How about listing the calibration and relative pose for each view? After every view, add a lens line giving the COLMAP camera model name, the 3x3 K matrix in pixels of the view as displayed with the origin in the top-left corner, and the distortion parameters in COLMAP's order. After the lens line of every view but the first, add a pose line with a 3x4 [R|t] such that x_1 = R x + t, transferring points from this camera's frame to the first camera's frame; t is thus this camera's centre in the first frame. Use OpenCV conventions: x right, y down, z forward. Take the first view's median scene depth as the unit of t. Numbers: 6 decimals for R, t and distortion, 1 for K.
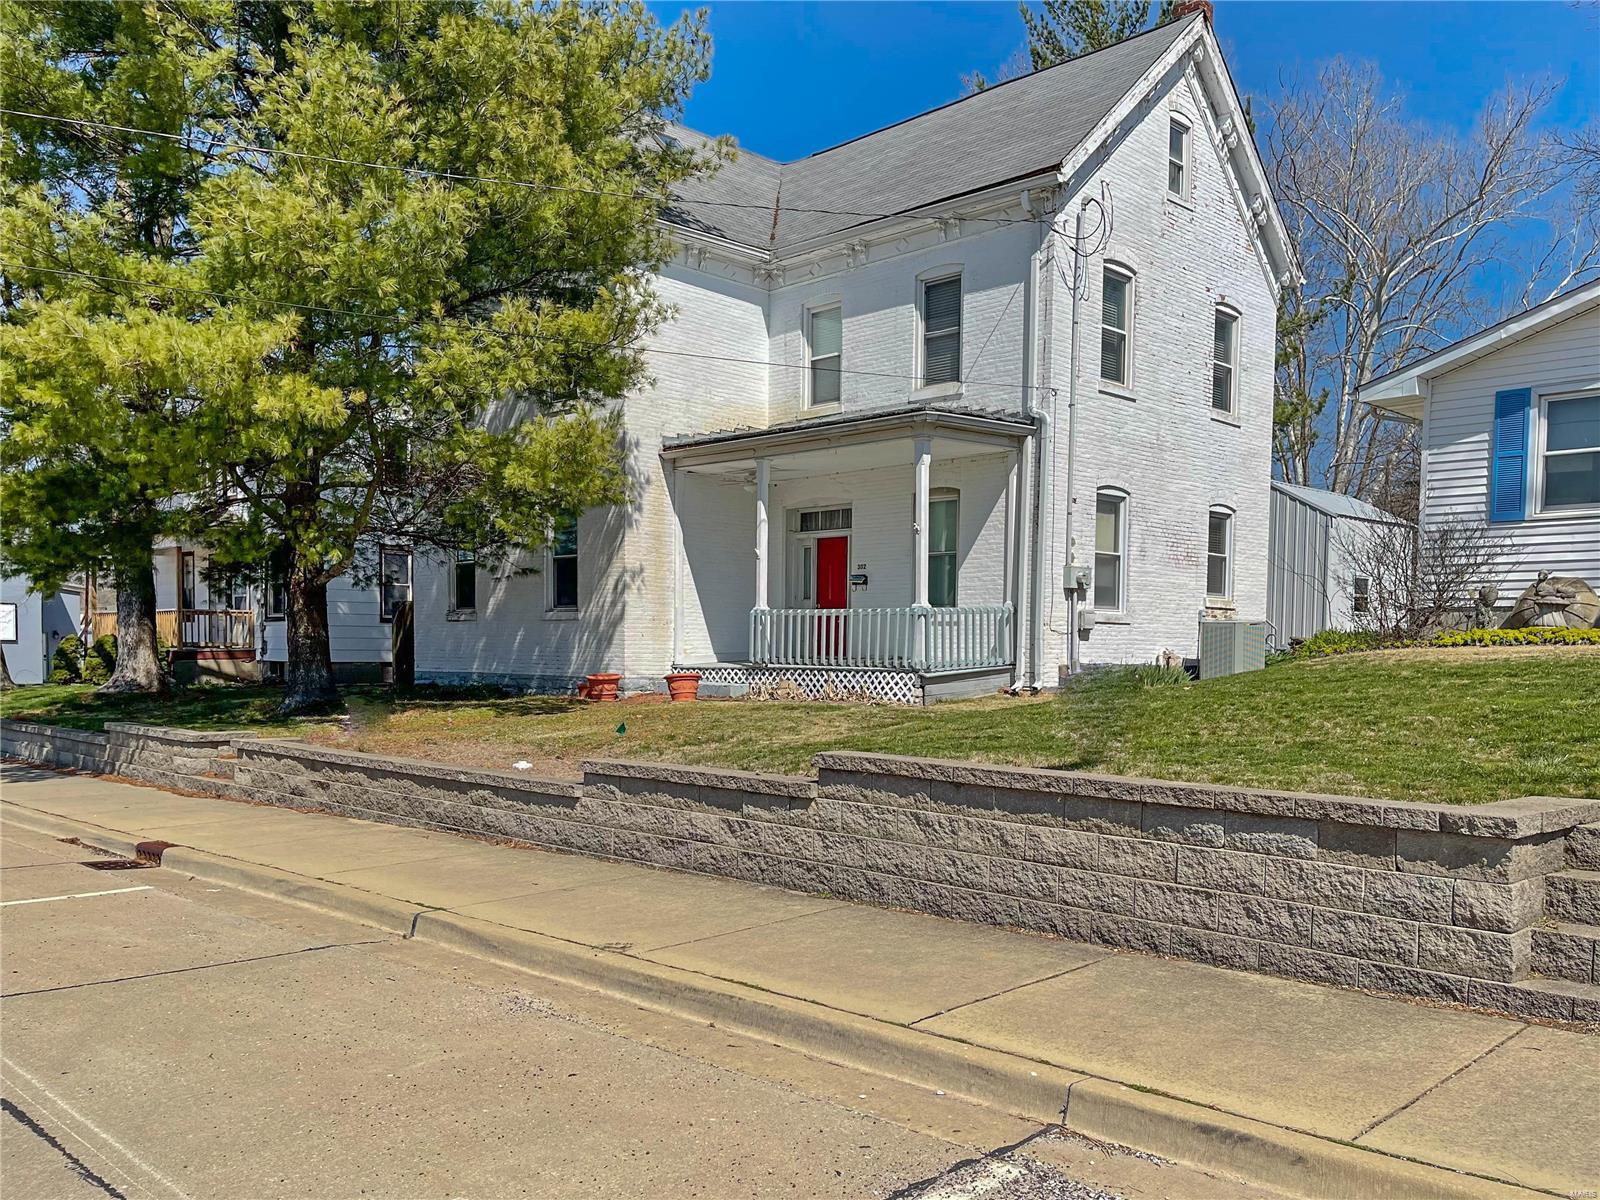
lens RADIAL K [[1309.1, 0, 953.3], [0, 1309.1, 596.8], [0, 0, 1]] dist [-0.010145, -0.021313]
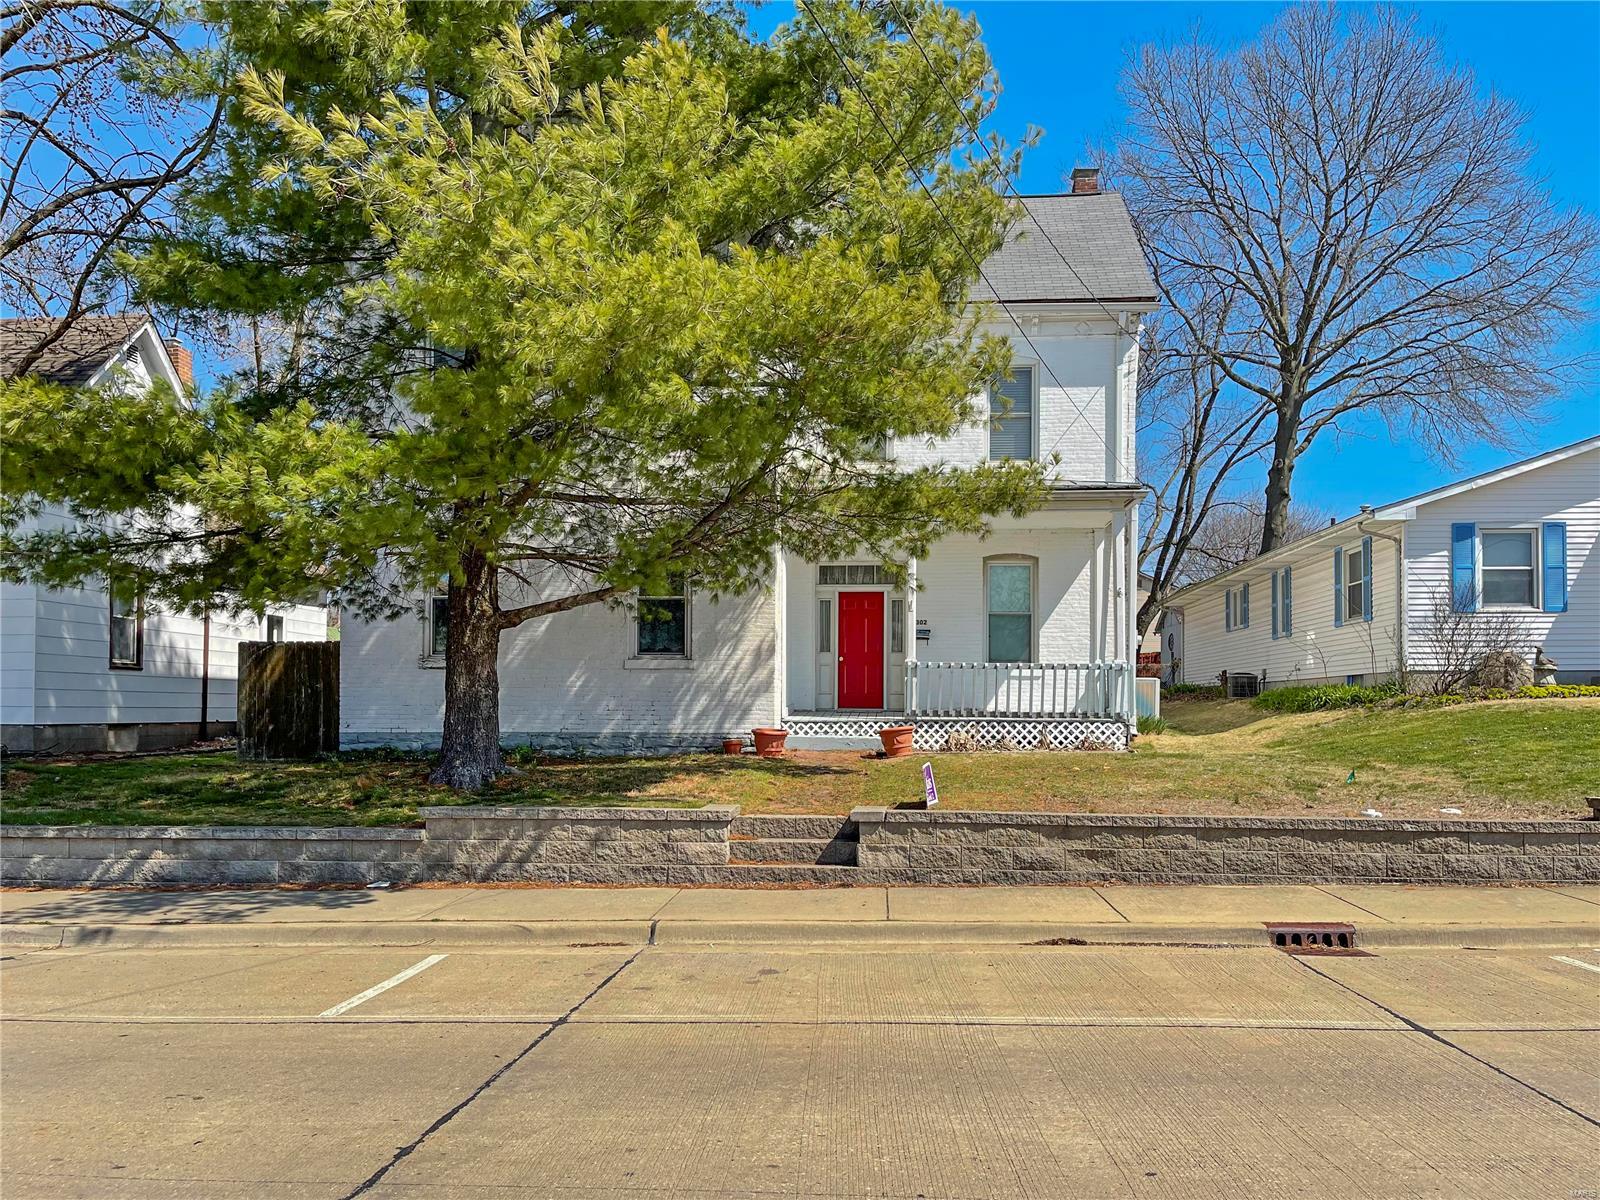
lens RADIAL K [[1193.2, 0, 802.0], [0, 1193.2, 612.4], [0, 0, 1]] dist [0.030460, 0.001383]
pose [[0.782661, 0.033172, 0.621564, -0.803374], [-0.022051, 0.999430, -0.025572, -0.004907], [-0.622058, 0.006308, 0.782946, 0.321096]]
